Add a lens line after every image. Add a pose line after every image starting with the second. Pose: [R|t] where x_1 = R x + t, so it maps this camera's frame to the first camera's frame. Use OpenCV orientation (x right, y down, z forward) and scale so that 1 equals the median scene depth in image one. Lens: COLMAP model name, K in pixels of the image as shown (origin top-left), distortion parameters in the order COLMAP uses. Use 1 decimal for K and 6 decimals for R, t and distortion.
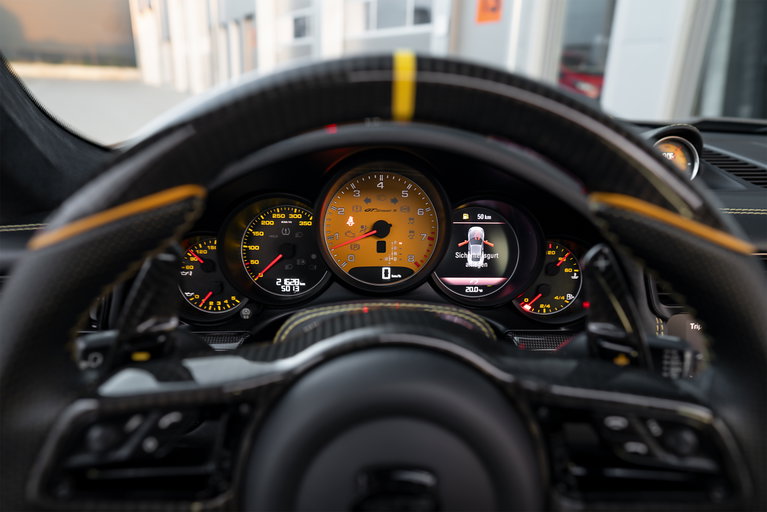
lens RADIAL K [[520.1, 0, 383.5], [0, 520.1, 256.0], [0, 0, 1]] dist [-0.002161, 0.003399]
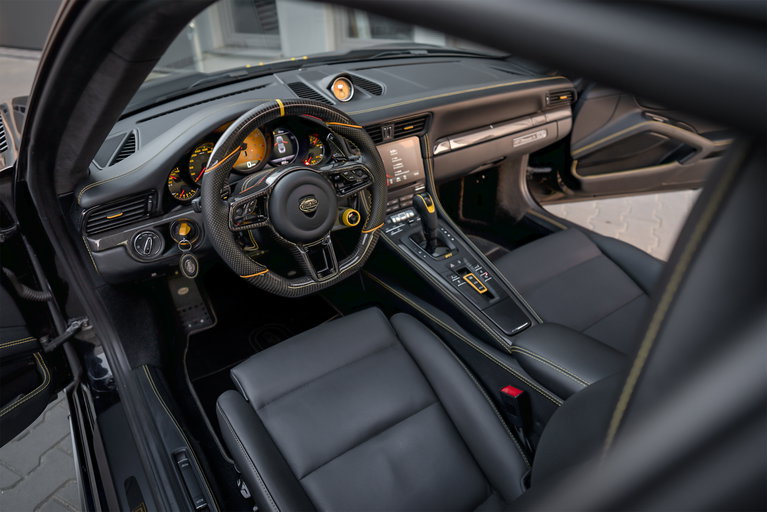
lens RADIAL K [[474.8, 0, 383.5], [0, 474.8, 256.0], [0, 0, 1]] dist [-0.000384, 0.000465]
pose [[0.829398, -0.337984, 0.444821, -0.614787], [0.233389, 0.933046, 0.273779, -0.029148], [-0.507571, -0.123256, 0.852748, -1.254312]]
